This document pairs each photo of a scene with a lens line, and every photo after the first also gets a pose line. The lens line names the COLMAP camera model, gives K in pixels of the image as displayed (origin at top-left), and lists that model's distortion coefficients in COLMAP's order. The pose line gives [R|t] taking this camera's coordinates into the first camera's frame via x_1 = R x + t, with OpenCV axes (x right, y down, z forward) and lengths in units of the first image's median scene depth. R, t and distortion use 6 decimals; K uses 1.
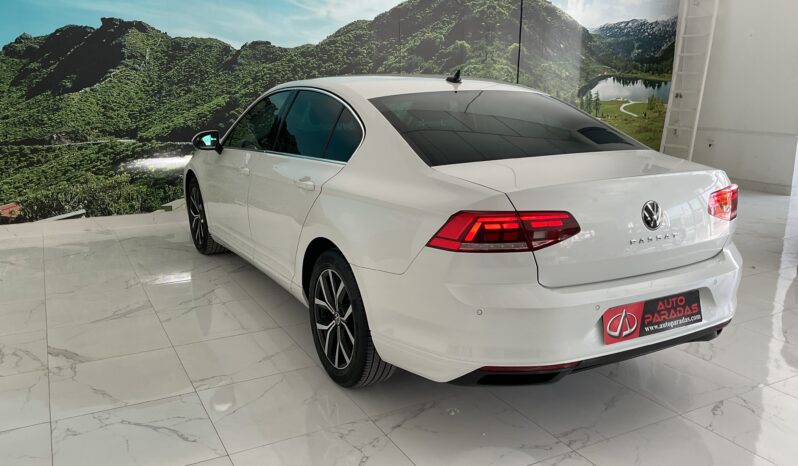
lens RADIAL K [[661.2, 0, 400.8], [0, 661.2, 234.1], [0, 0, 1]] dist [0.087502, -0.181336]
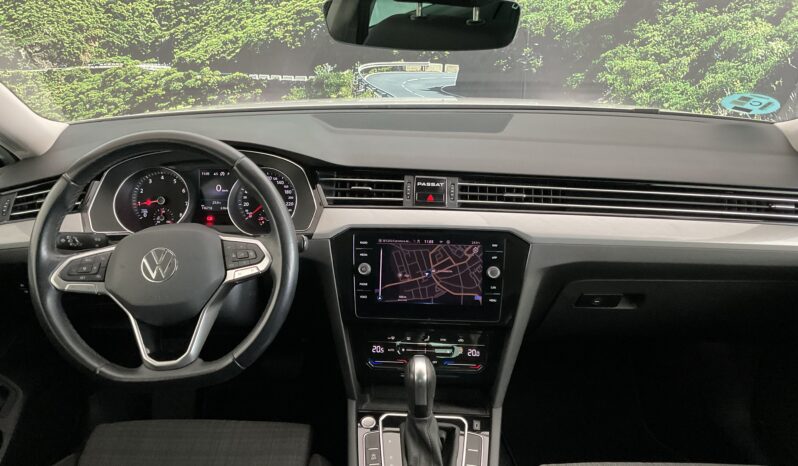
lens RADIAL K [[661.2, 0, 390.9], [0, 661.2, 234.1], [0, 0, 1]] dist [0.087502, -0.181336]
pose [[0.860676, 0.182482, -0.475329, -0.008827], [-0.108820, 0.977924, 0.178392, -0.127908], [0.497389, -0.101812, 0.861533, 0.664047]]
